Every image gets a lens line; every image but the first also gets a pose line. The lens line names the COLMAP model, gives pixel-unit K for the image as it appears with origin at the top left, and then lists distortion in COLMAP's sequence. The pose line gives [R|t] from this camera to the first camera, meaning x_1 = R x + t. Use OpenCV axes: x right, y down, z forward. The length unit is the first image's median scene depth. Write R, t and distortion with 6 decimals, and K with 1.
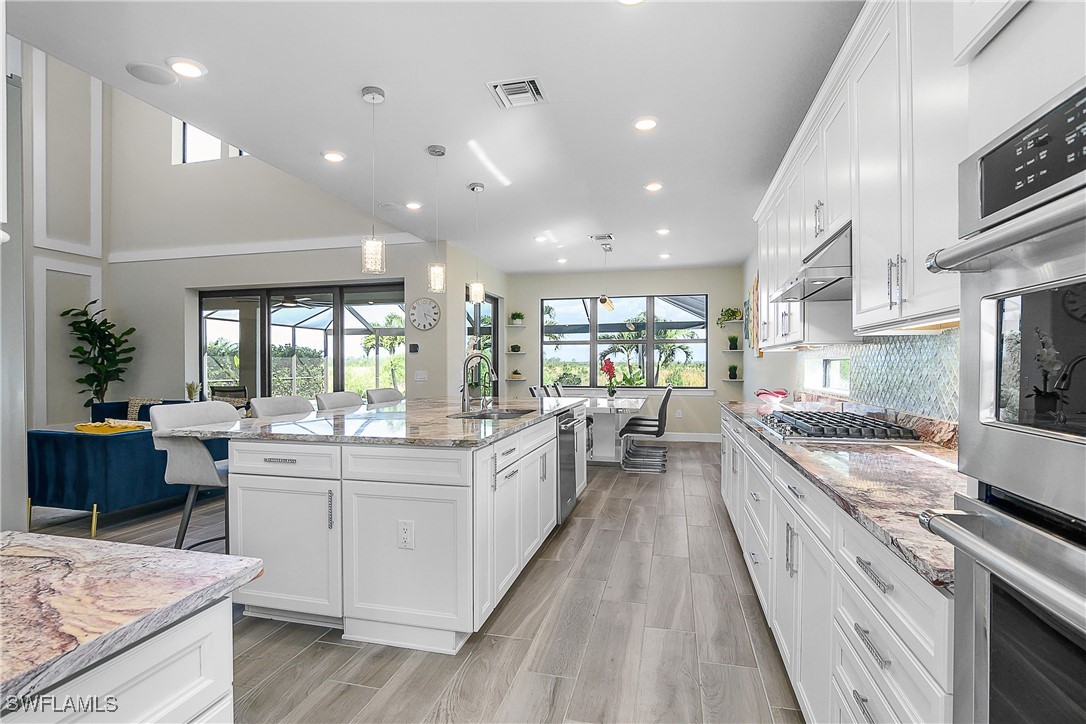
lens RADIAL K [[541.5, 0, 541.8], [0, 541.5, 359.7], [0, 0, 1]] dist [-0.017879, 0.007783]
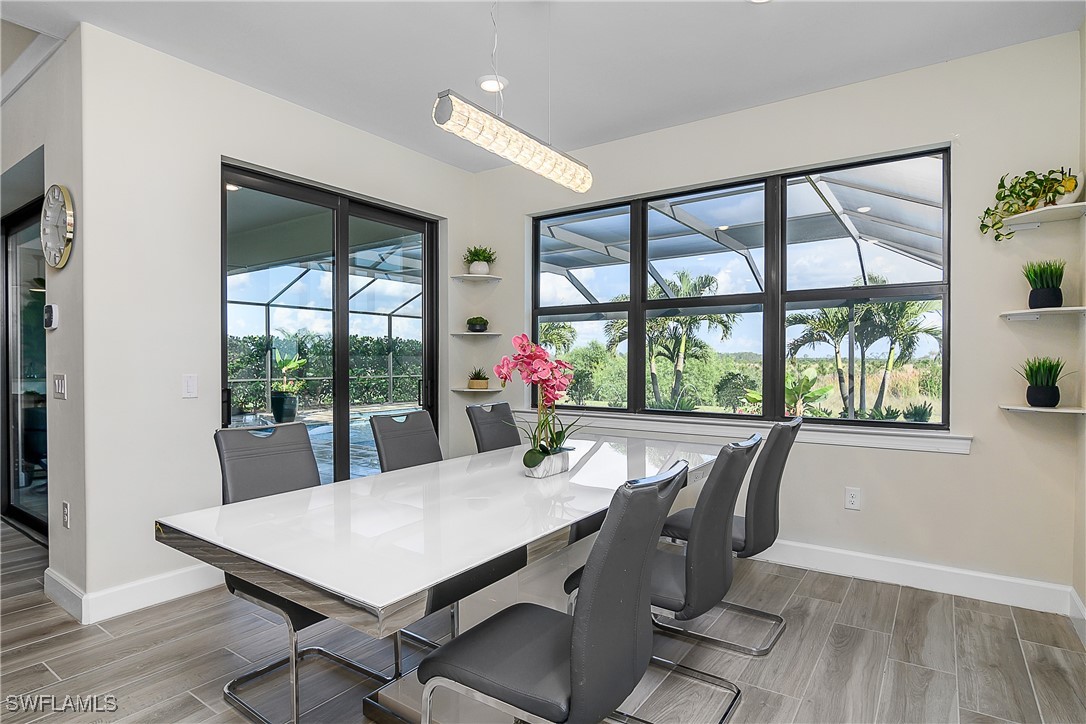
lens RADIAL K [[578.9, 0, 546.9], [0, 578.9, 361.0], [0, 0, 1]] dist [-0.005284, -0.000329]
pose [[0.931065, 0.001896, -0.364850, 0.106988], [0.001271, 0.999964, 0.008439, 0.004010], [0.364852, -0.008321, 0.931028, 0.300366]]
